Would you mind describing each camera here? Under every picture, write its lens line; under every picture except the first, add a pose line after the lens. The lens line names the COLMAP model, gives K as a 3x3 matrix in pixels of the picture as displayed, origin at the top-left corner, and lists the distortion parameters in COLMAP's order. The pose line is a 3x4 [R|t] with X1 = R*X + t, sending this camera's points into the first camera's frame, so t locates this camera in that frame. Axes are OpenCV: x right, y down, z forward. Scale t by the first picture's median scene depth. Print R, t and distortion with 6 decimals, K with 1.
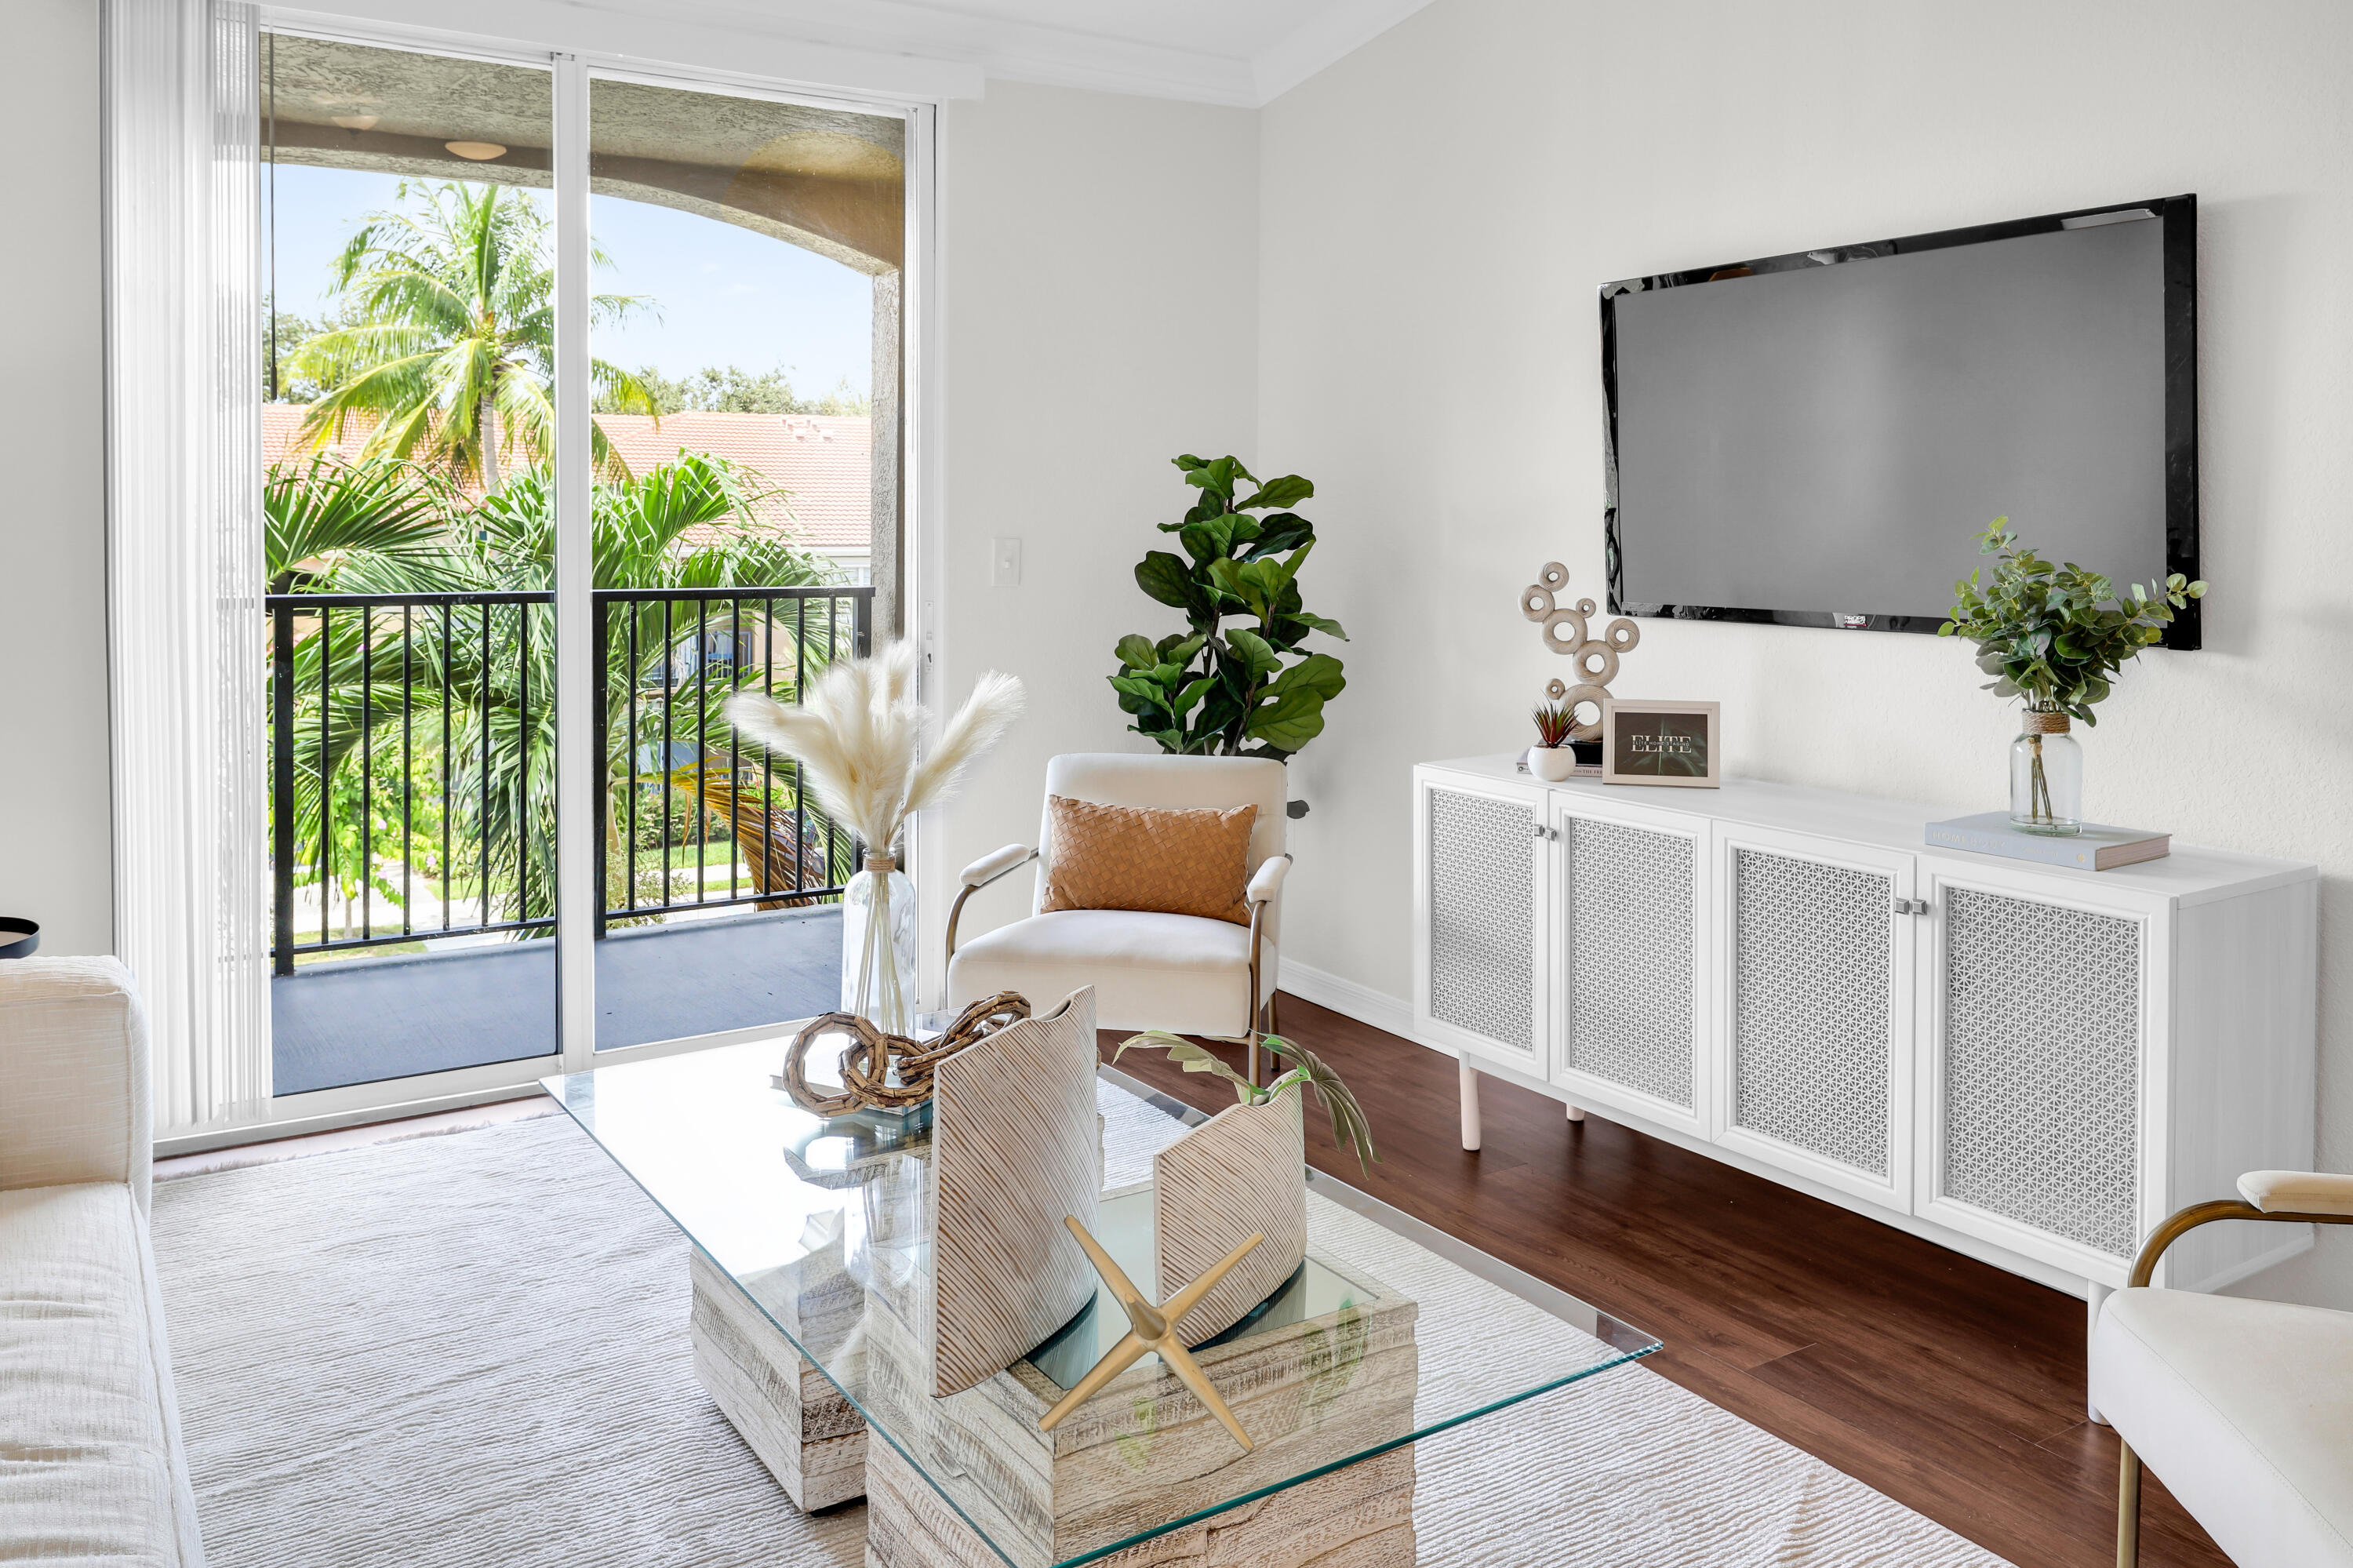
lens RADIAL K [[1806.1, 0, 1171.5], [0, 1806.1, 558.2], [0, 0, 1]] dist [0.160665, -0.350127]
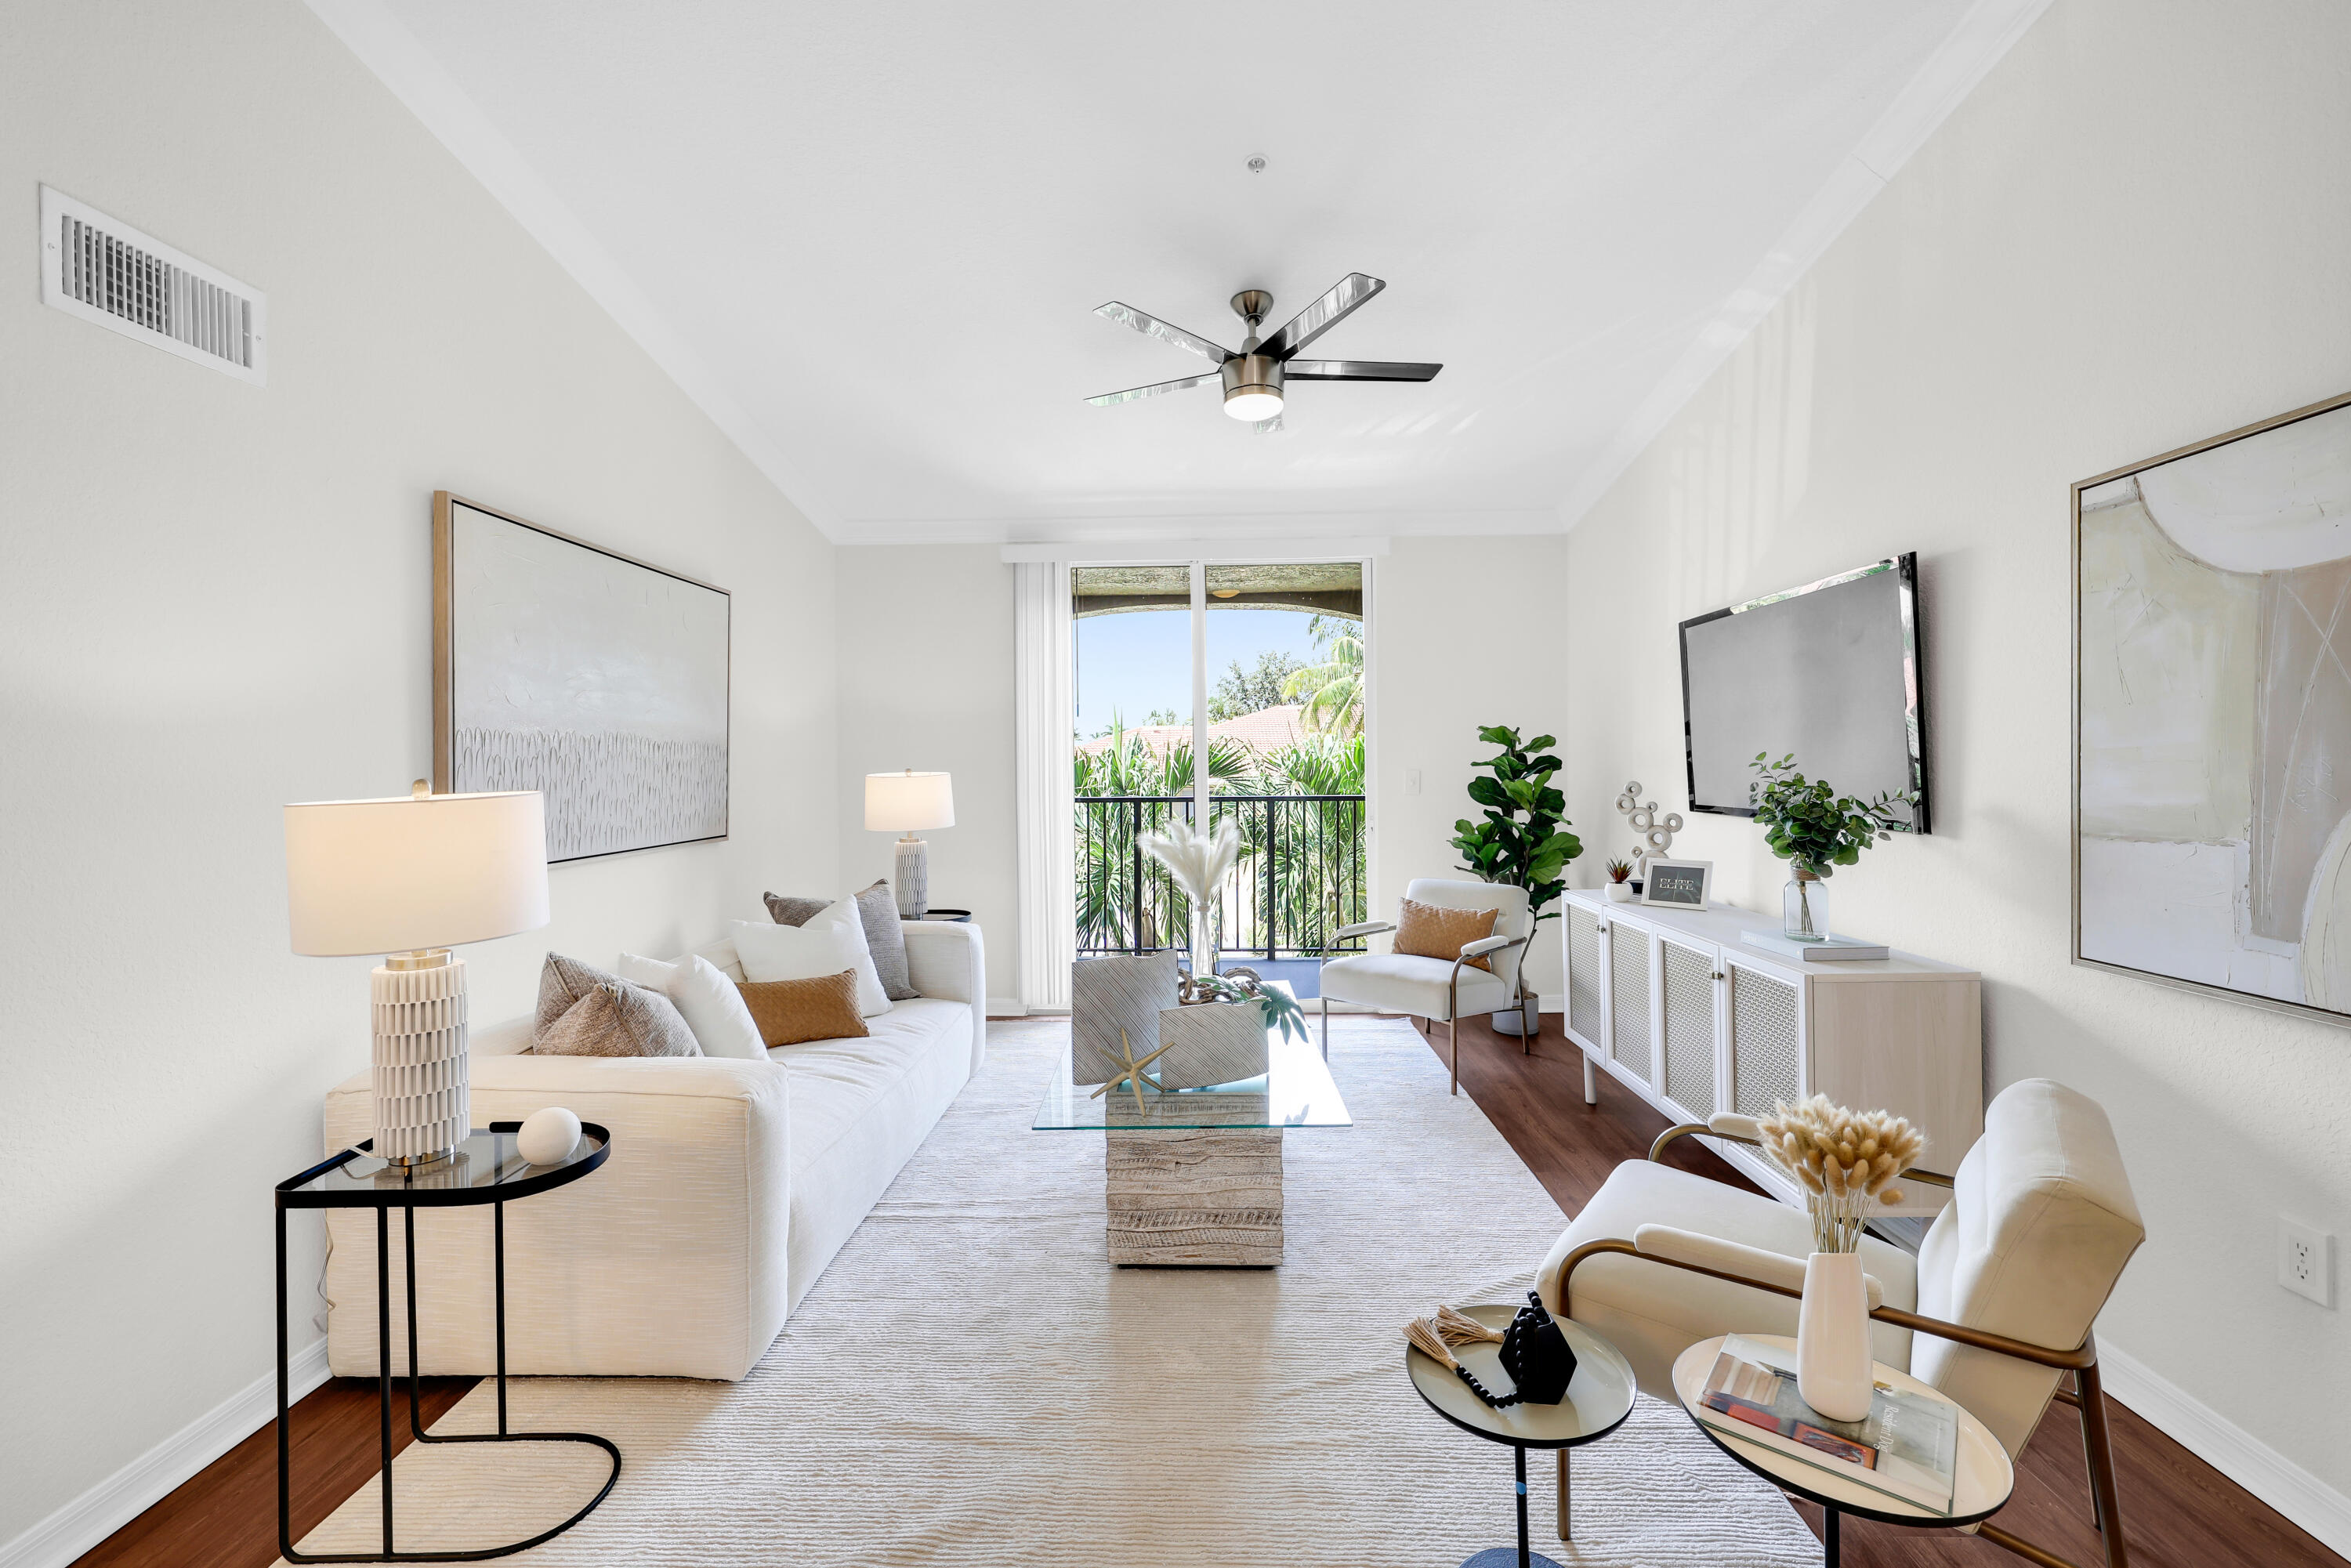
lens RADIAL K [[1024.9, 0, 1165.4], [0, 1024.9, 757.6], [0, 0, 1]] dist [-0.001224, -0.000387]
pose [[0.815132, -0.015260, -0.579074, 0.418168], [0.000828, 0.999683, -0.025179, 0.004473], [0.579275, 0.020045, 0.814886, -0.084019]]
